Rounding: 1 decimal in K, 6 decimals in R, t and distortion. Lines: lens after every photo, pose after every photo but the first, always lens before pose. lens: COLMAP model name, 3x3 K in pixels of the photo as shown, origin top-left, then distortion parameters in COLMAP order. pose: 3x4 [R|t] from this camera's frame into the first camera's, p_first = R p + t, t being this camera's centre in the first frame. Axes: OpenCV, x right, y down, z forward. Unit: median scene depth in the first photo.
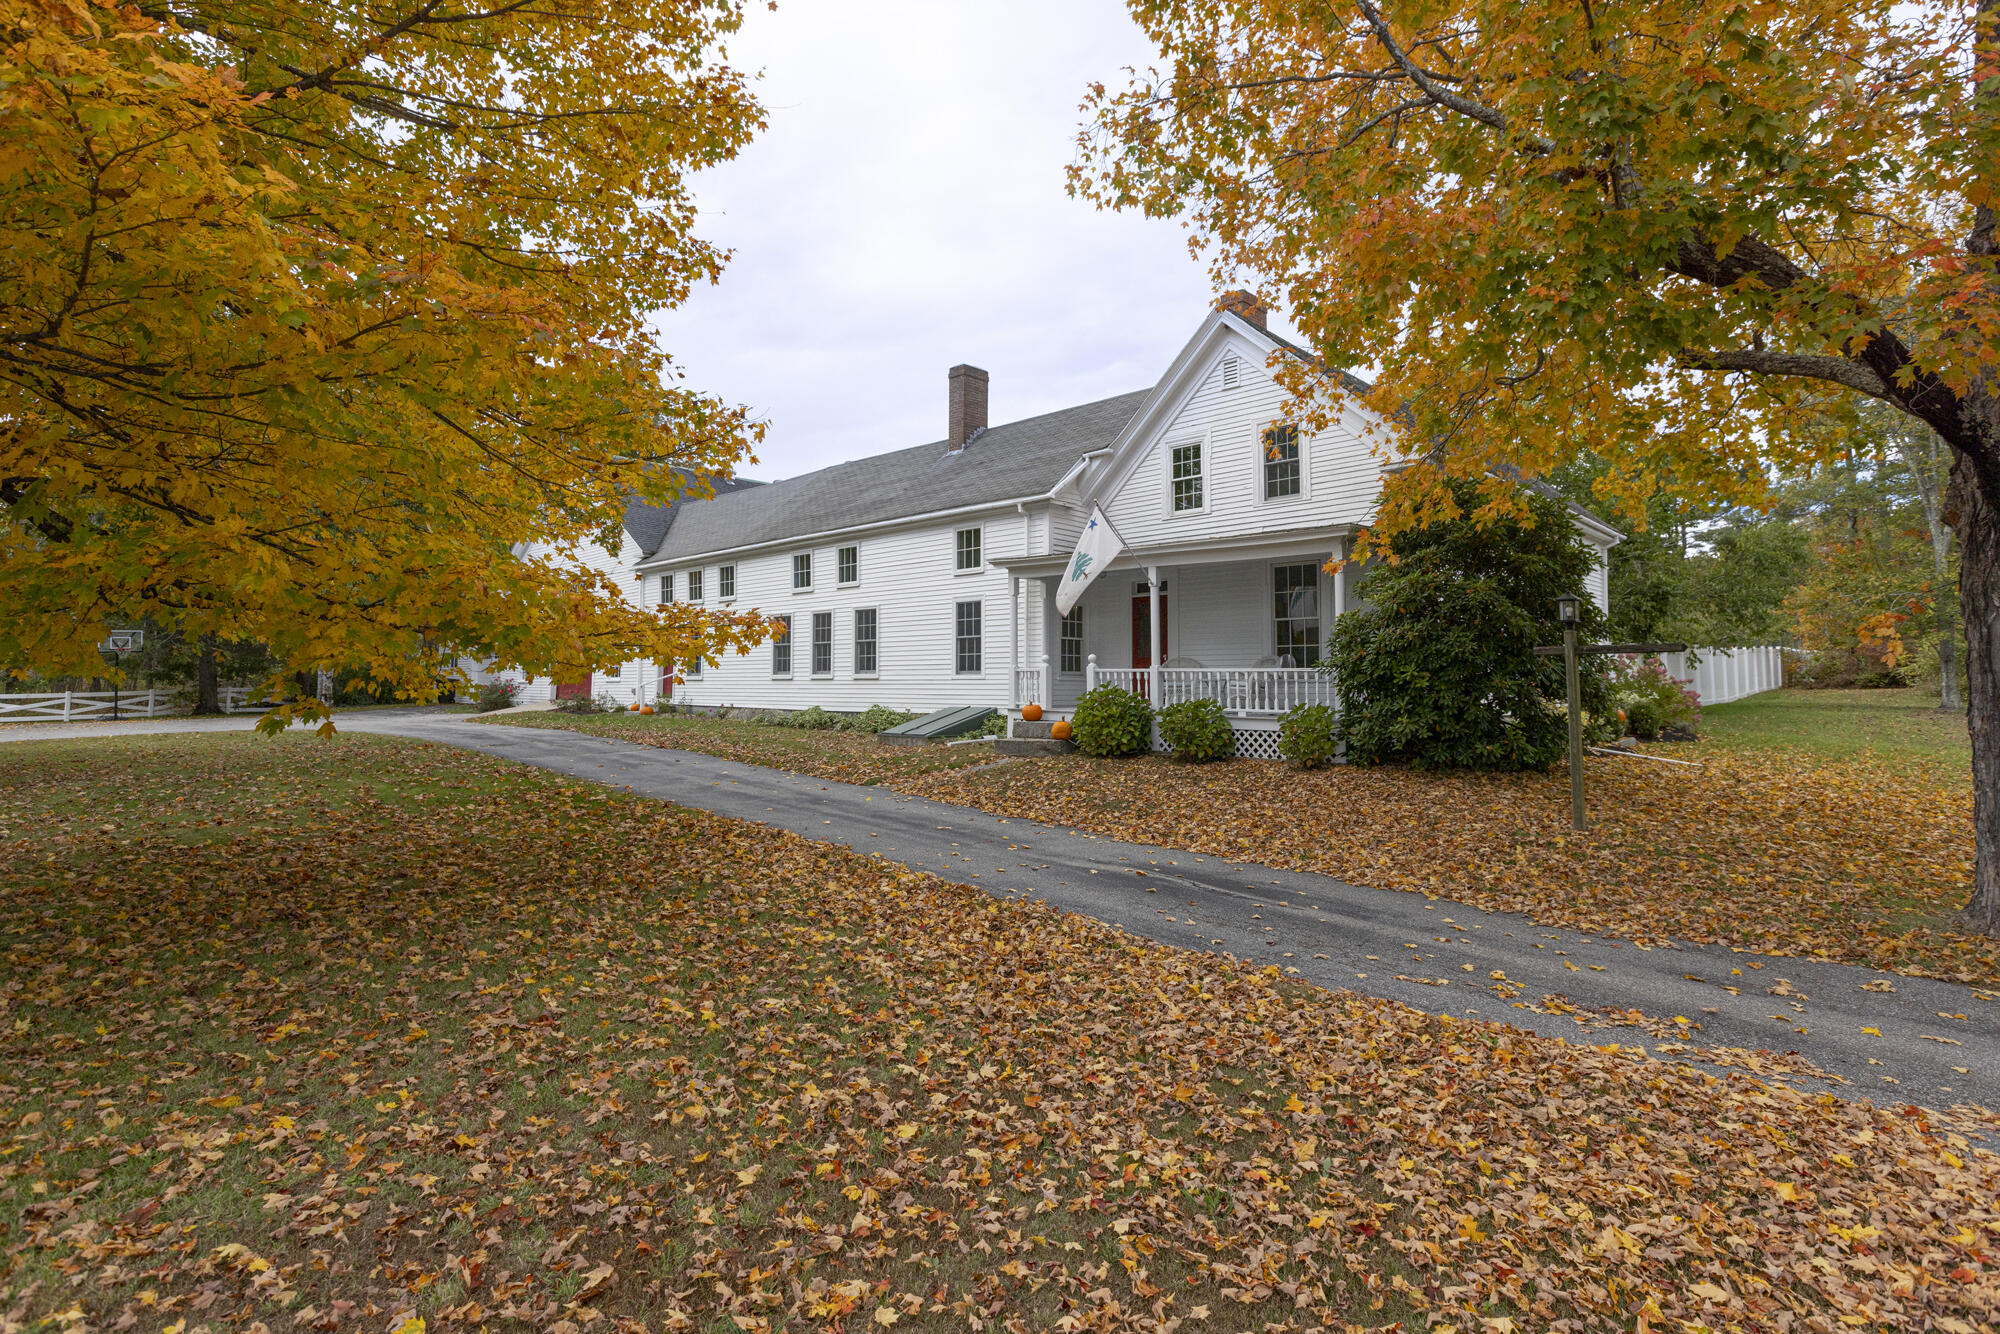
lens RADIAL K [[972.5, 0, 1000.7], [0, 972.5, 596.2], [0, 0, 1]] dist [-0.006608, 0.000699]
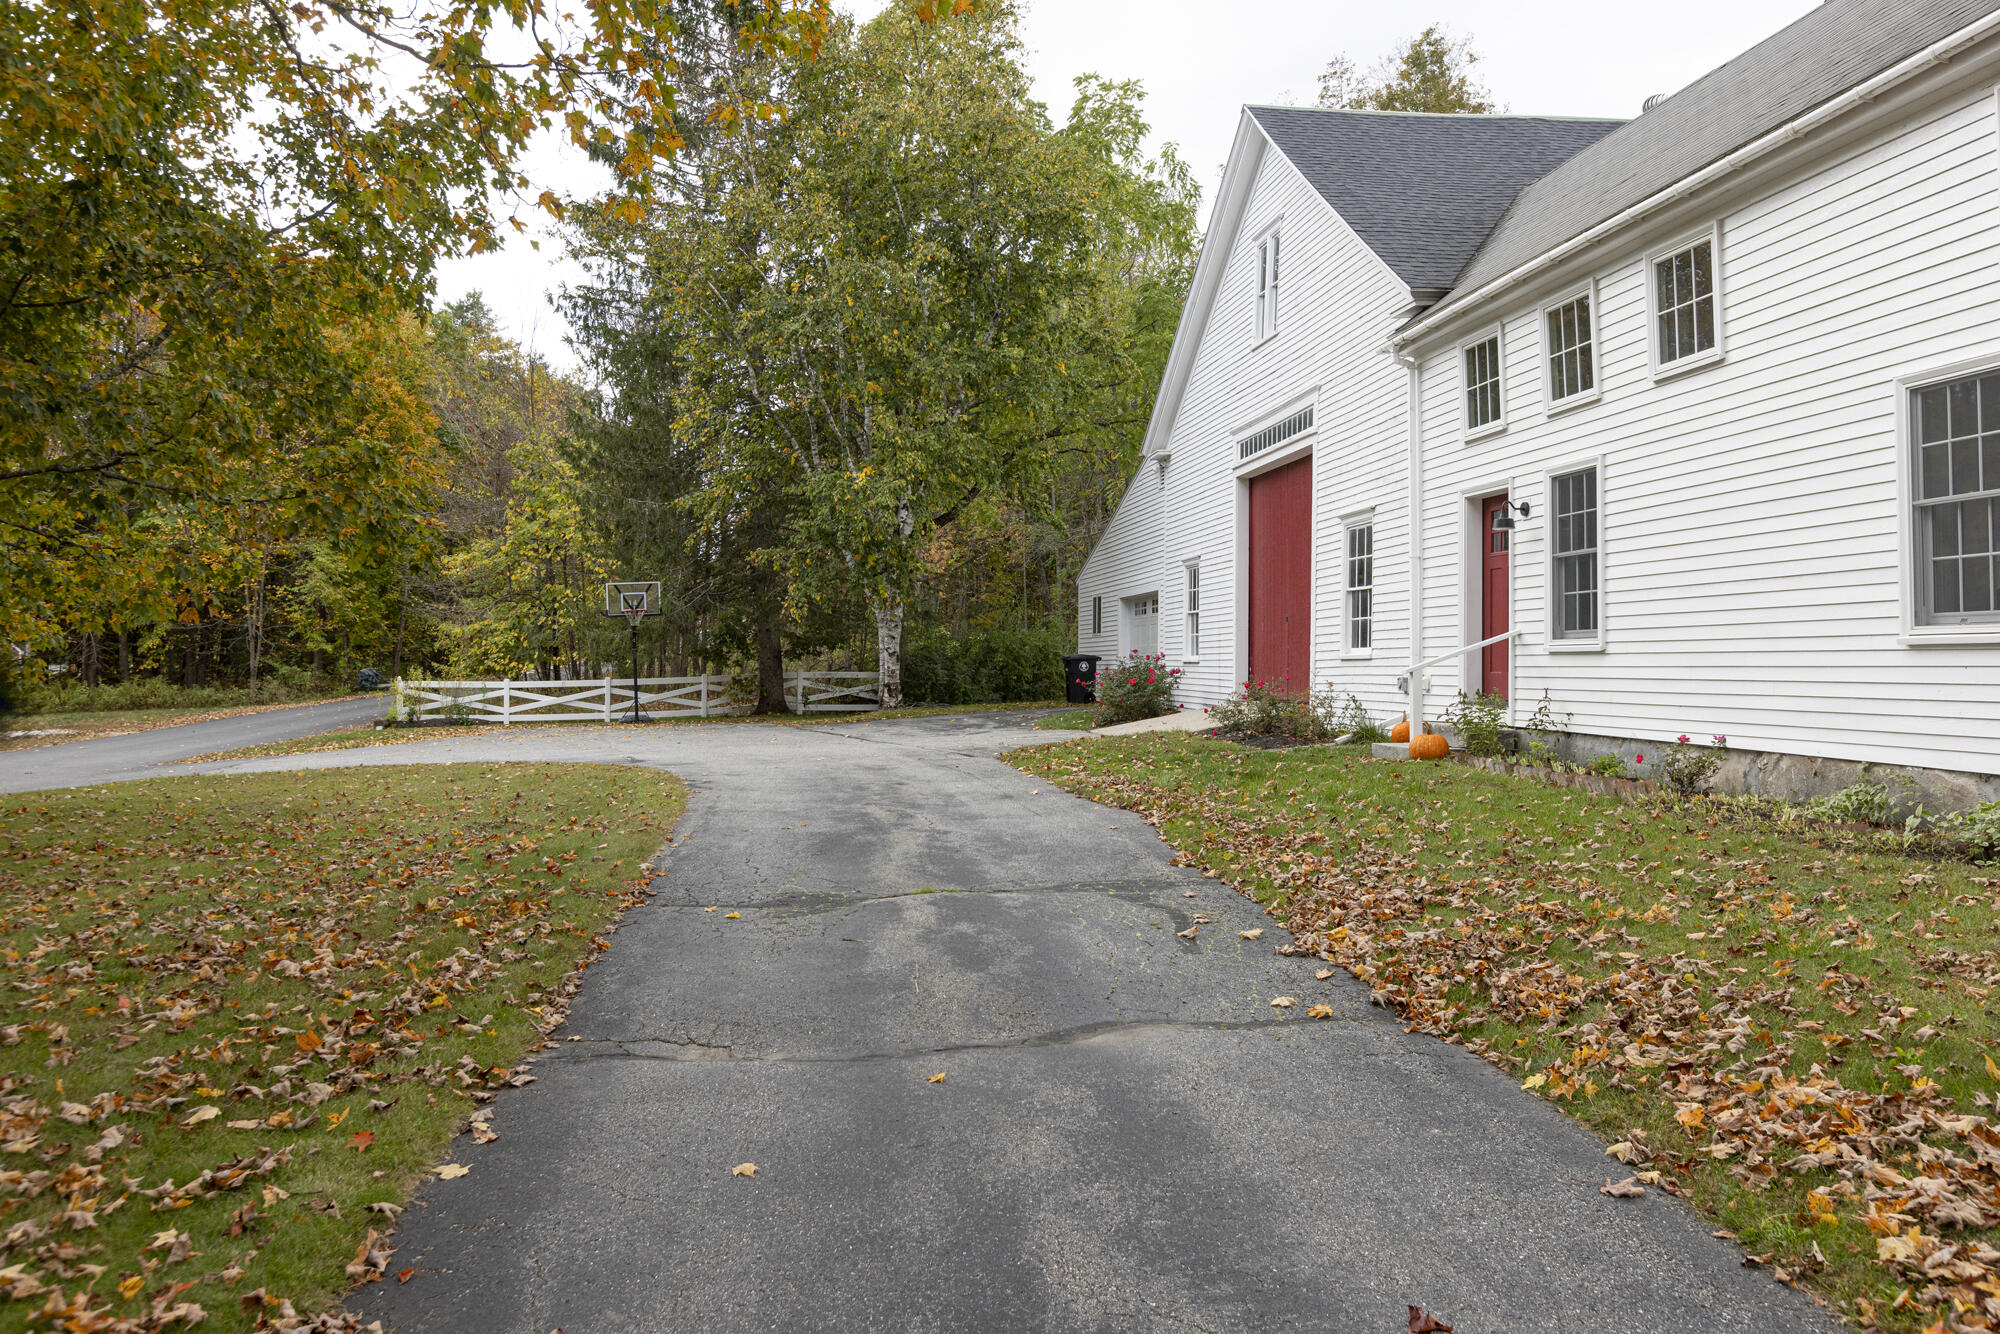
lens RADIAL K [[1489.5, 0, 996.4], [0, 1489.5, 661.7], [0, 0, 1]] dist [-0.014556, -0.003761]
pose [[0.786641, -0.002318, -0.617406, -0.251375], [0.057391, 0.995938, 0.069383, 0.068508], [0.614737, -0.090013, 0.783579, 0.769521]]
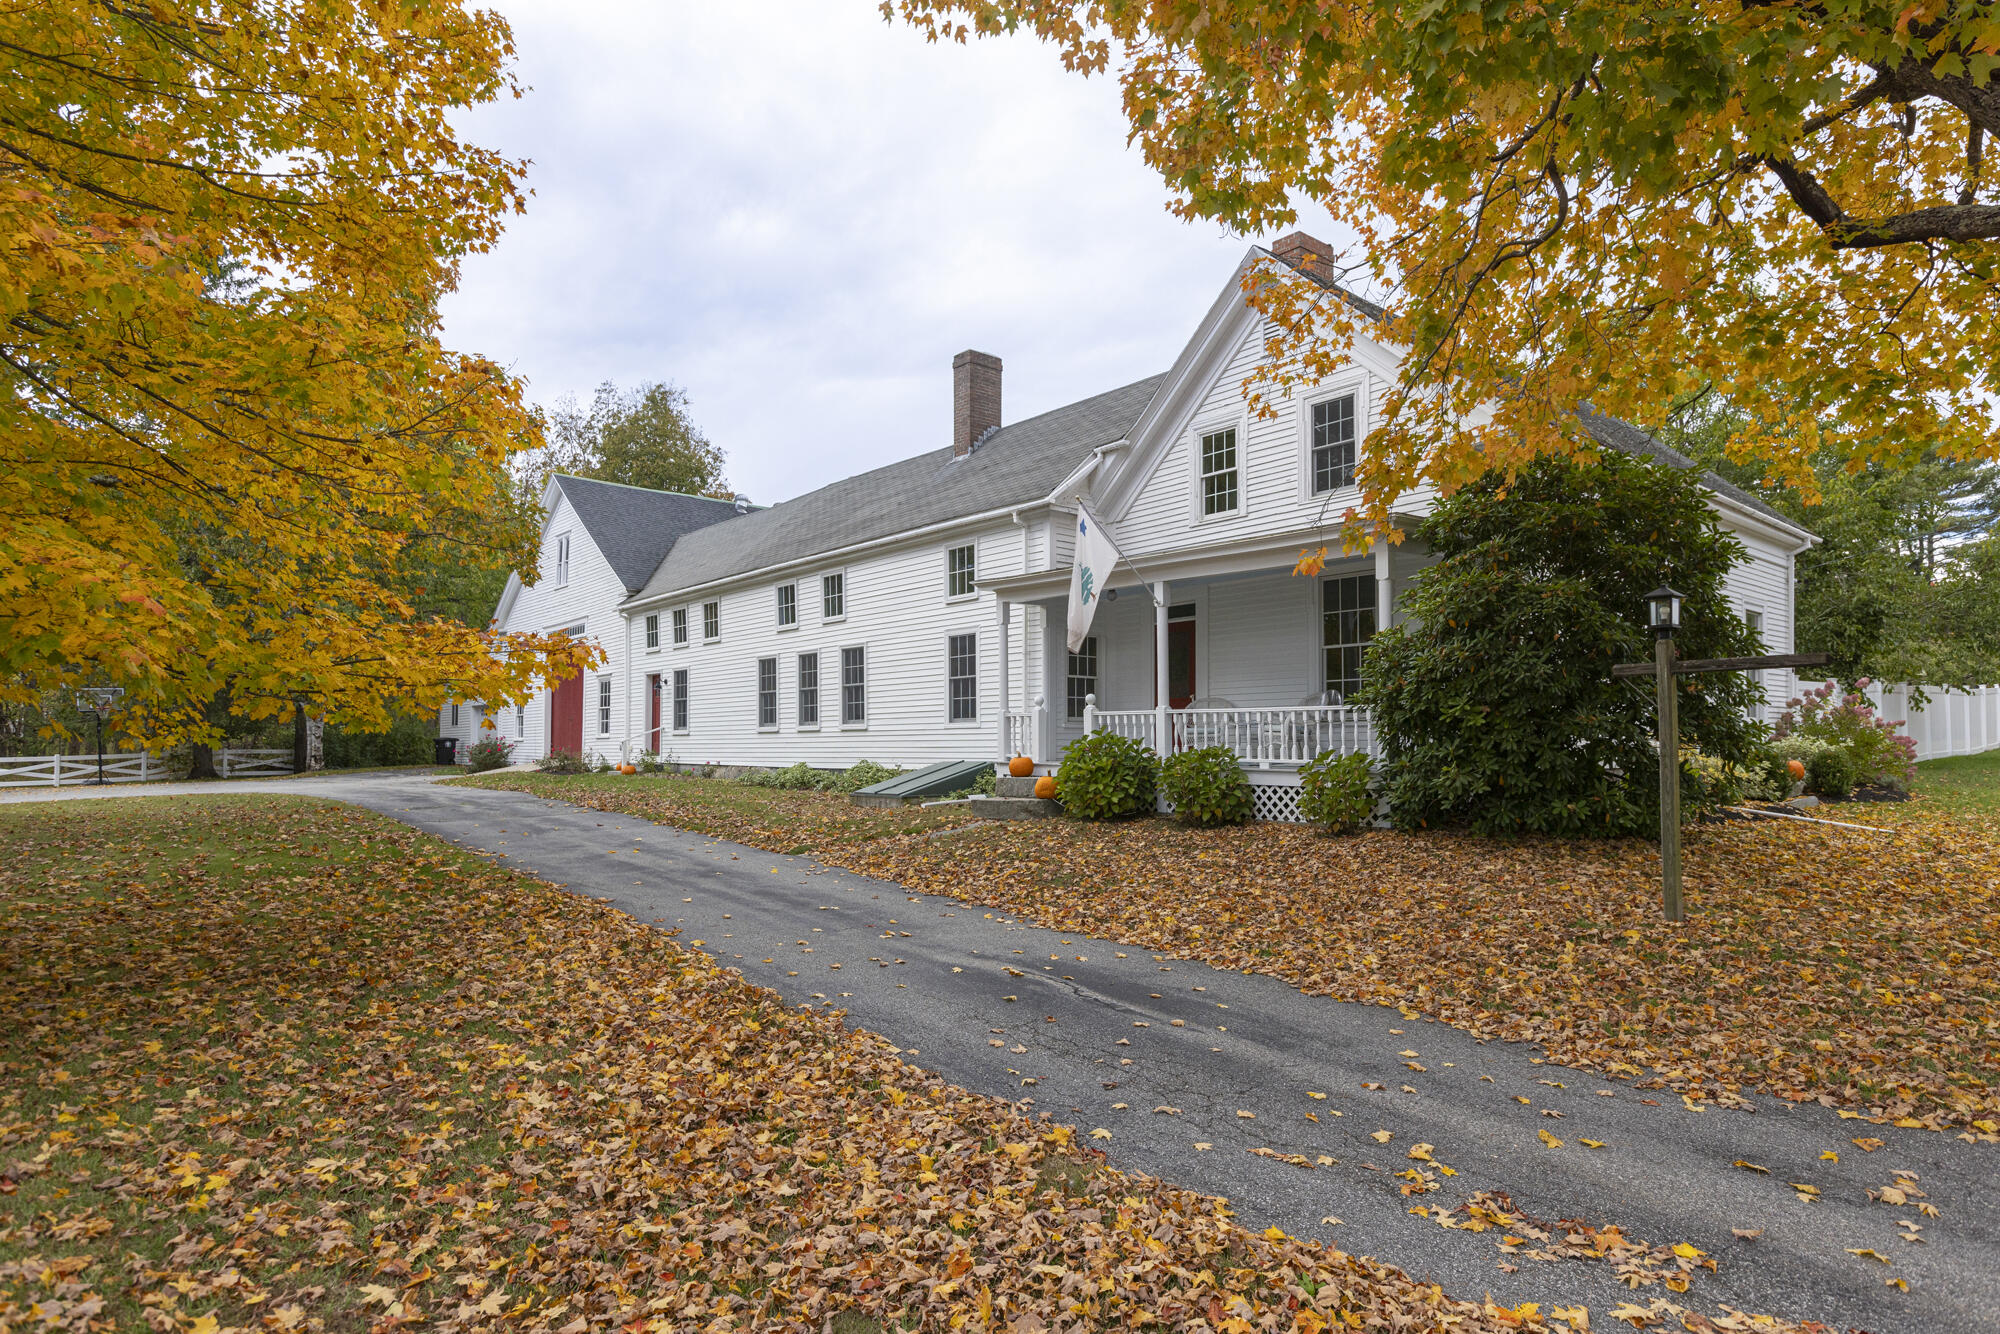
lens RADIAL K [[1089.8, 0, 1003.1], [0, 1089.8, 699.7], [0, 0, 1]] dist [0.002268, -0.001985]
pose [[0.995503, -0.010844, -0.094105, 0.096415], [0.015530, 0.998668, 0.049205, 0.017078], [0.093446, -0.050445, 0.994346, 0.086433]]
